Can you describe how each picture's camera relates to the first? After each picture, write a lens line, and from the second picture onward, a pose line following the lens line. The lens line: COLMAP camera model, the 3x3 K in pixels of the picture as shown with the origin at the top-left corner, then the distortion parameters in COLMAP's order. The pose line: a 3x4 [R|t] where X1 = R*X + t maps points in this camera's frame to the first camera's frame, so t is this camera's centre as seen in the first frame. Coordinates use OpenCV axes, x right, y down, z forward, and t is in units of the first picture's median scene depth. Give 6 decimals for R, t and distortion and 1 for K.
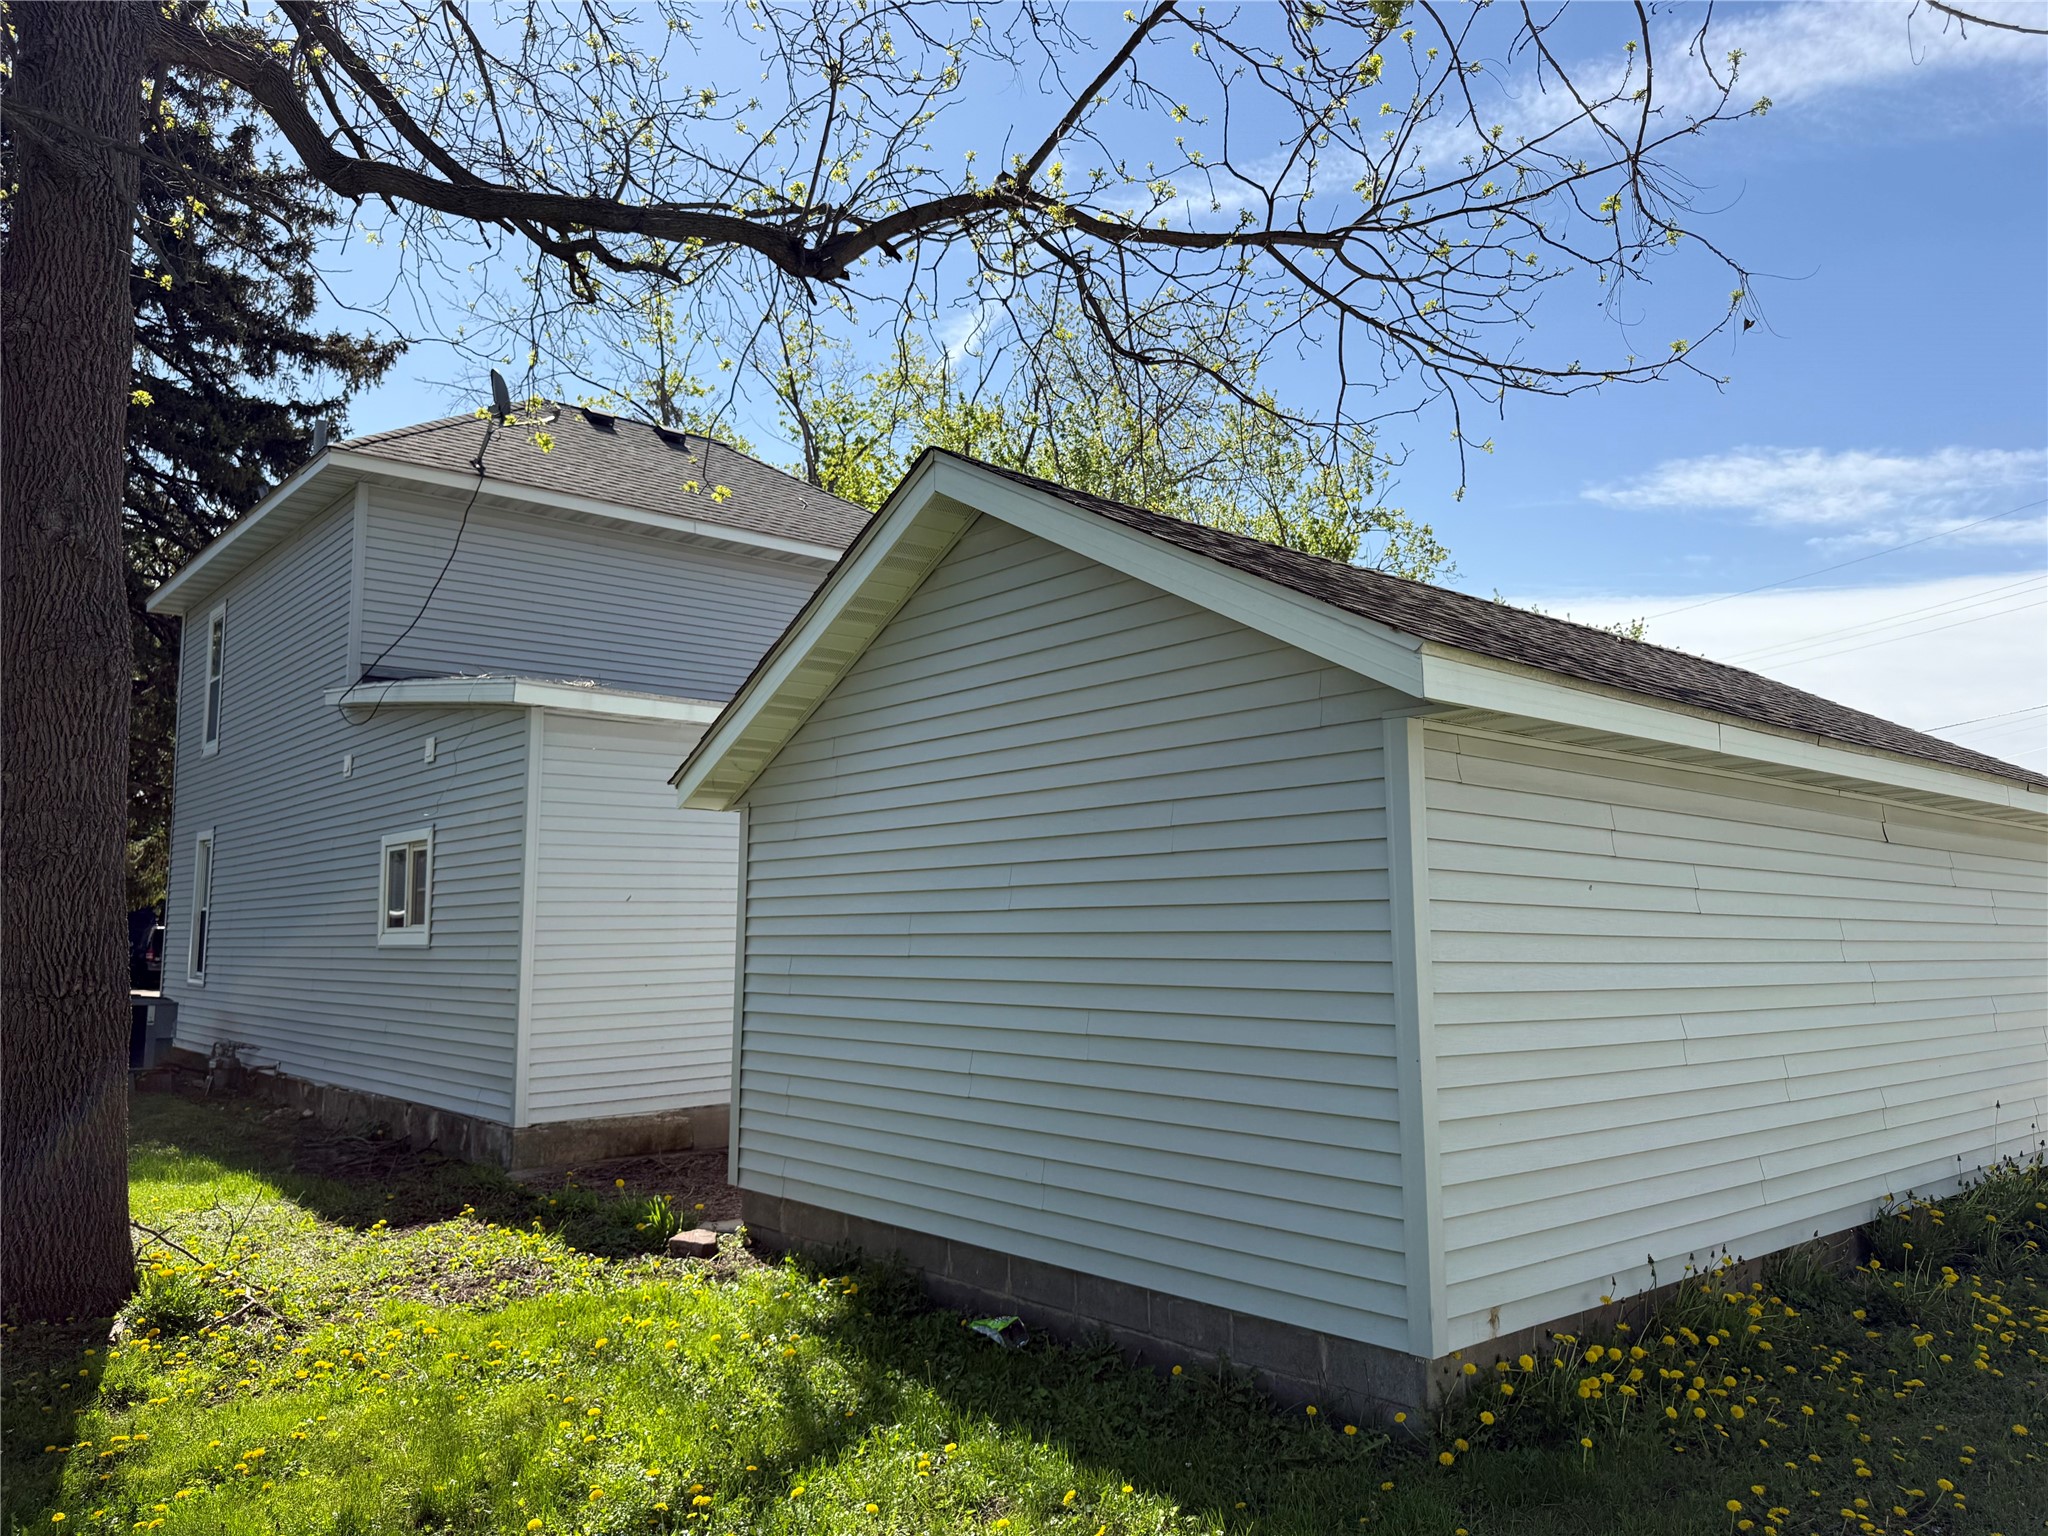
lens RADIAL K [[1457.4, 0, 1024.6], [0, 1457.4, 767.6], [0, 0, 1]] dist [-0.002324, -0.005369]
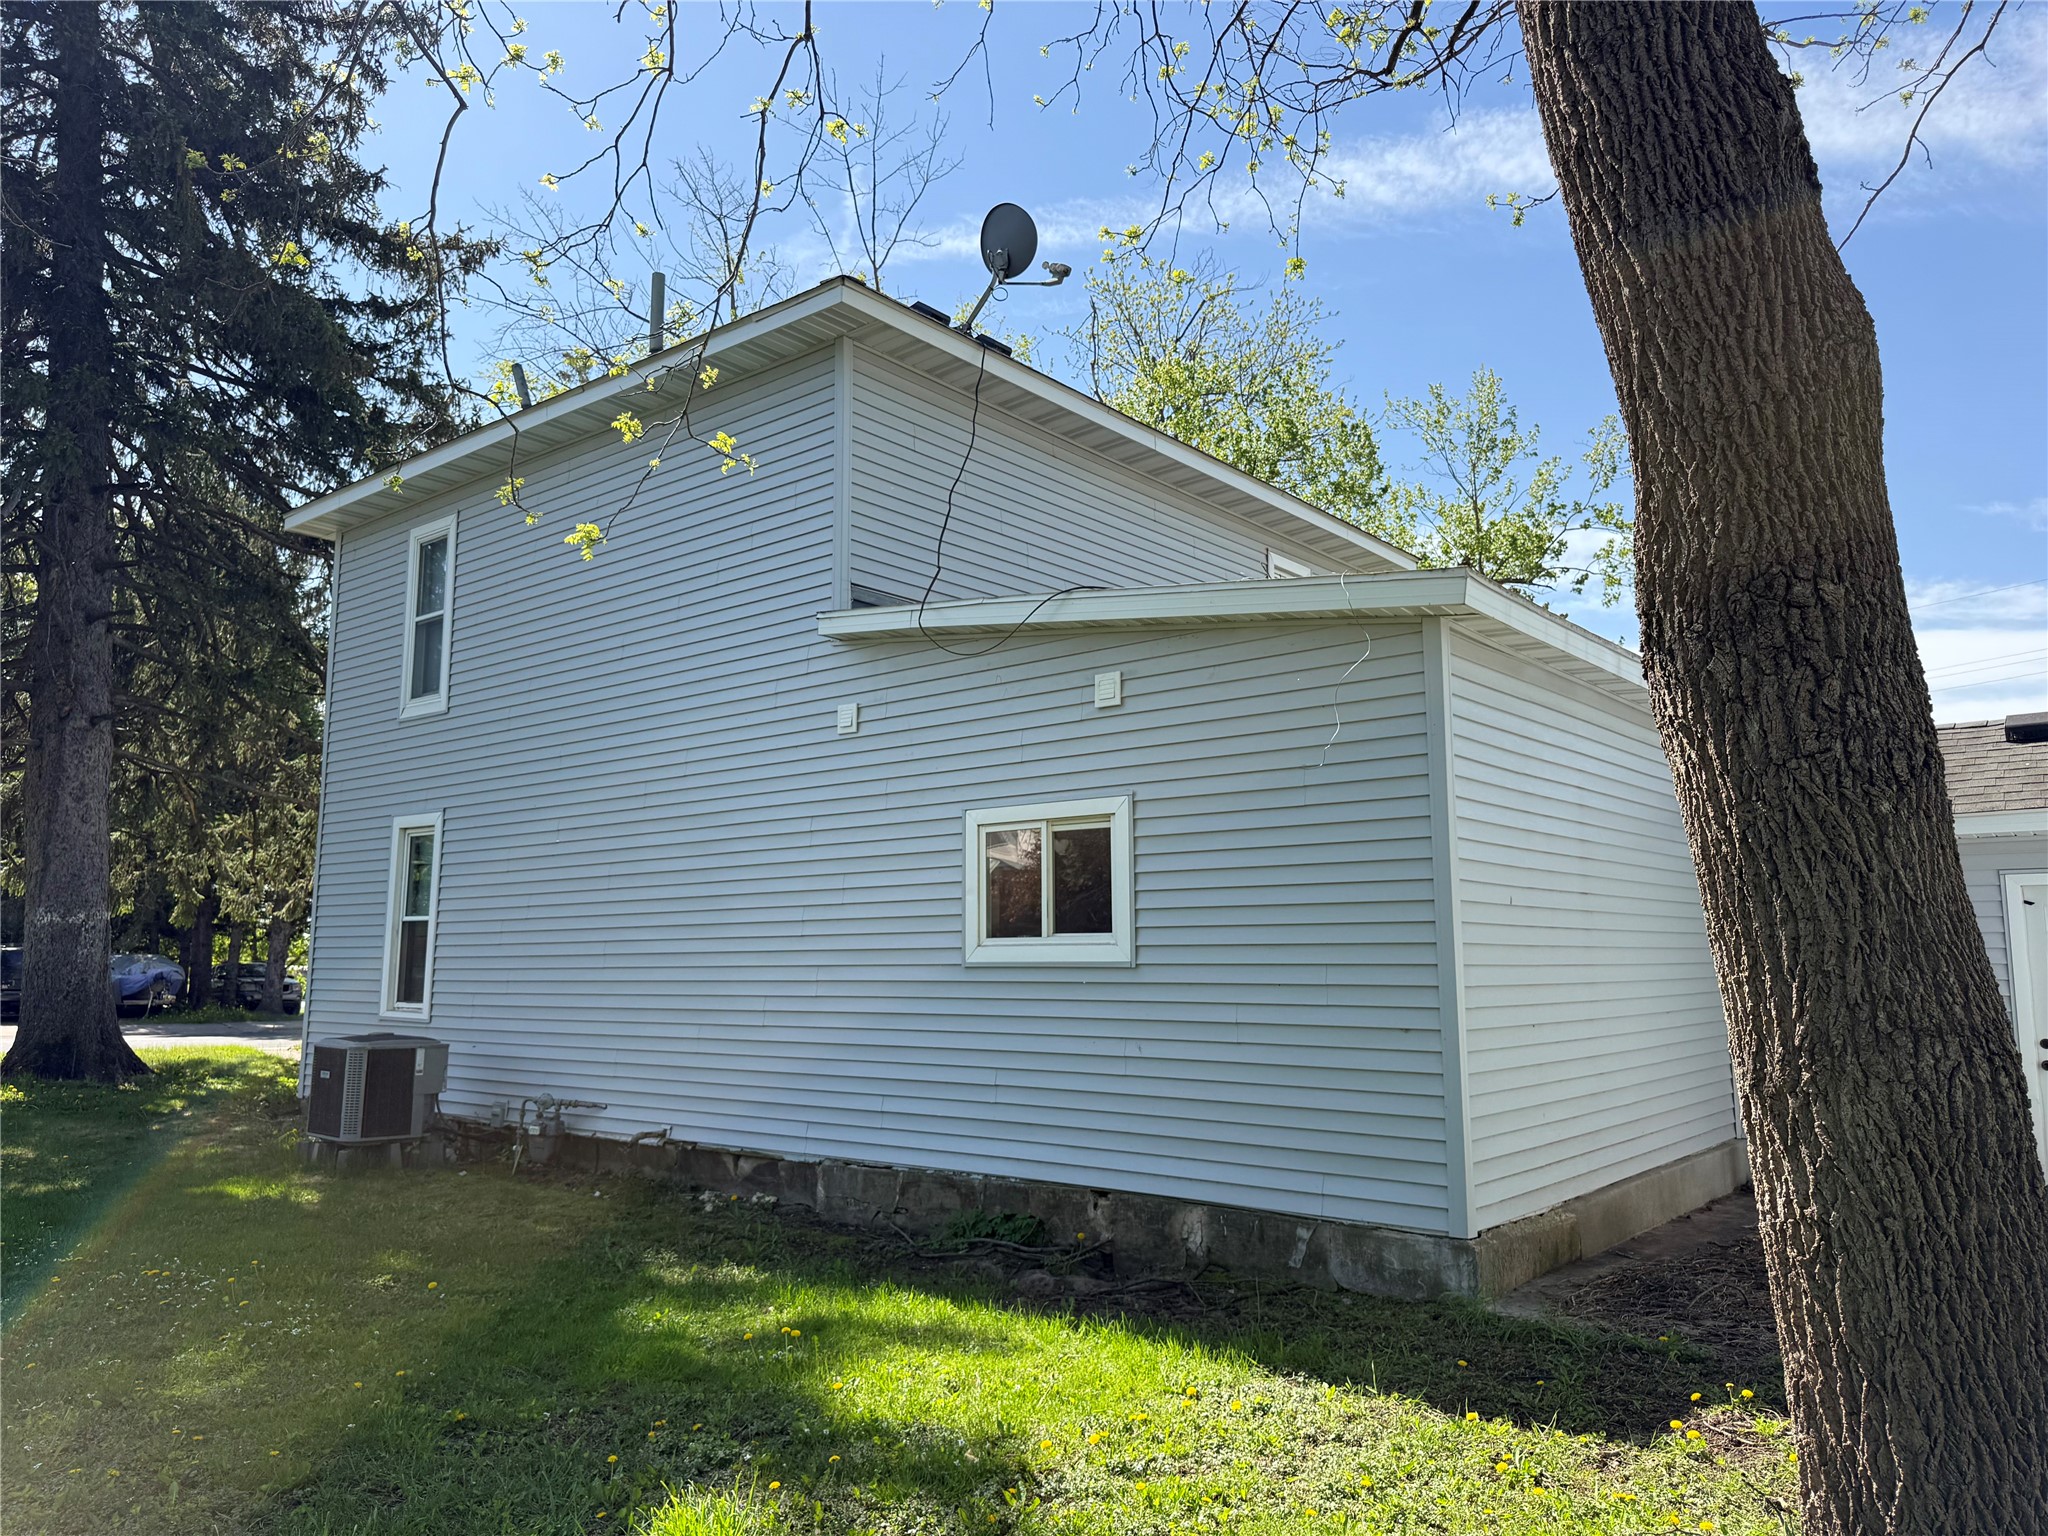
lens RADIAL K [[1457.4, 0, 1023.2], [0, 1457.4, 768.1], [0, 0, 1]] dist [-0.002324, -0.005369]
pose [[0.987138, 0.027799, 0.157432, -0.370042], [-0.024552, 0.999445, -0.022535, 0.028187], [-0.157971, 0.018380, 0.987273, 0.201585]]
